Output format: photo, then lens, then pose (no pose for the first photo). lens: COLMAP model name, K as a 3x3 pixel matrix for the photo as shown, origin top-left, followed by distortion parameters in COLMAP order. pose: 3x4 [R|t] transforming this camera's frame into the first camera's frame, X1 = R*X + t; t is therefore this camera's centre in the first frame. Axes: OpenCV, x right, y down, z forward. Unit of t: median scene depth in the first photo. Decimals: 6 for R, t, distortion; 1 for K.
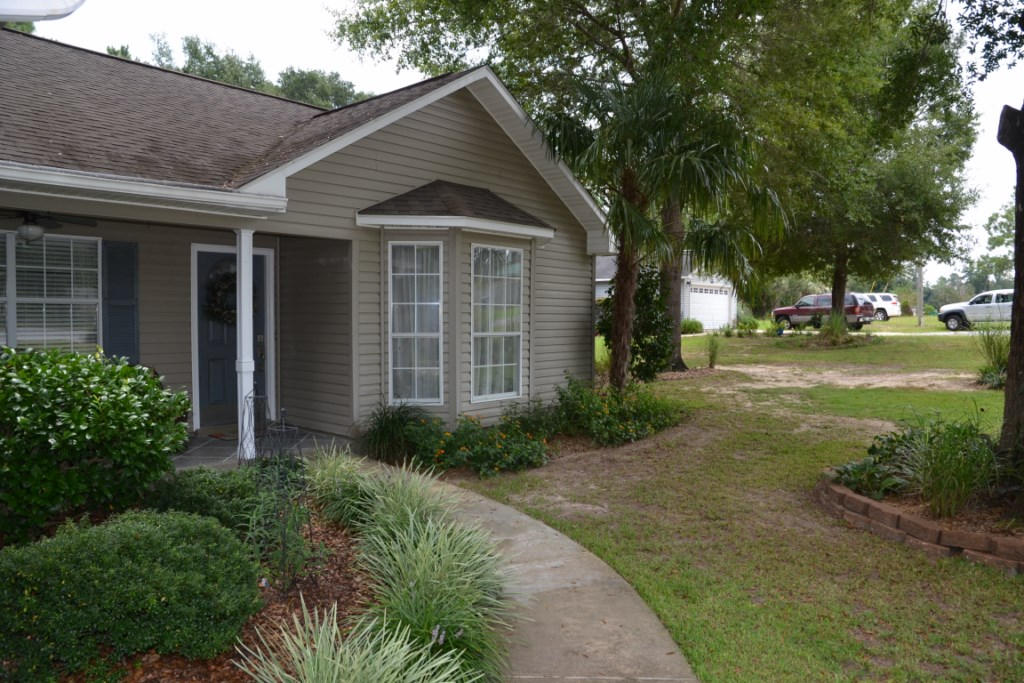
lens RADIAL K [[721.3, 0, 511.9], [0, 721.3, 342.5], [0, 0, 1]] dist [-0.110022, 0.074258]
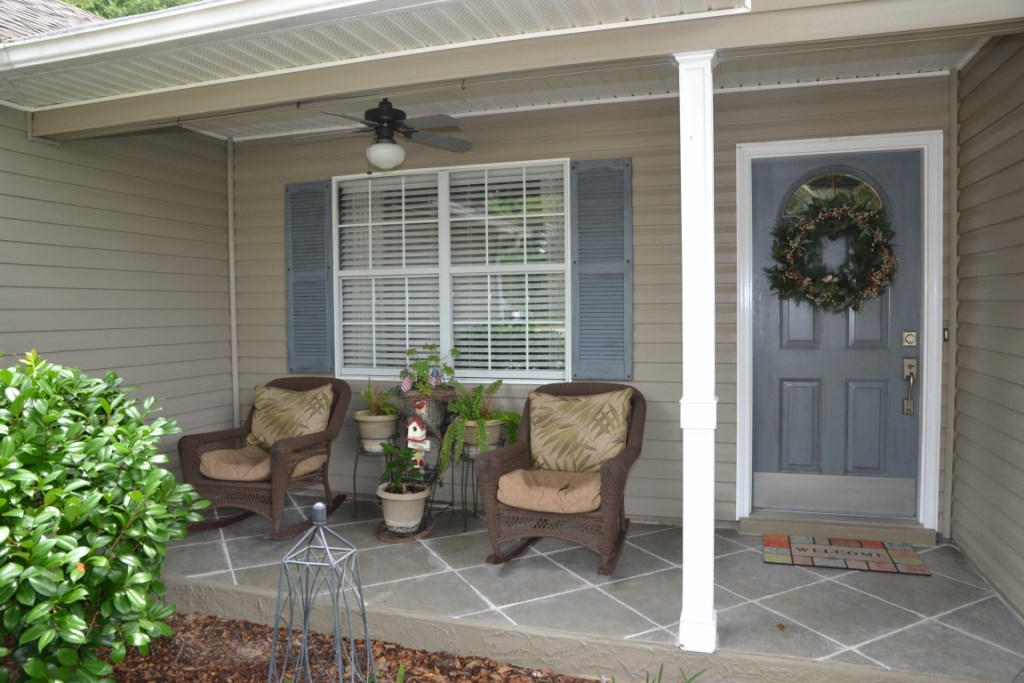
lens RADIAL K [[721.3, 0, 509.5], [0, 721.3, 339.9], [0, 0, 1]] dist [-0.110022, 0.074258]
pose [[0.411048, 0.029994, -0.911120, -0.066988], [-0.015052, 0.999546, 0.026115, -0.014855], [0.911489, 0.002980, 0.411313, 0.712138]]
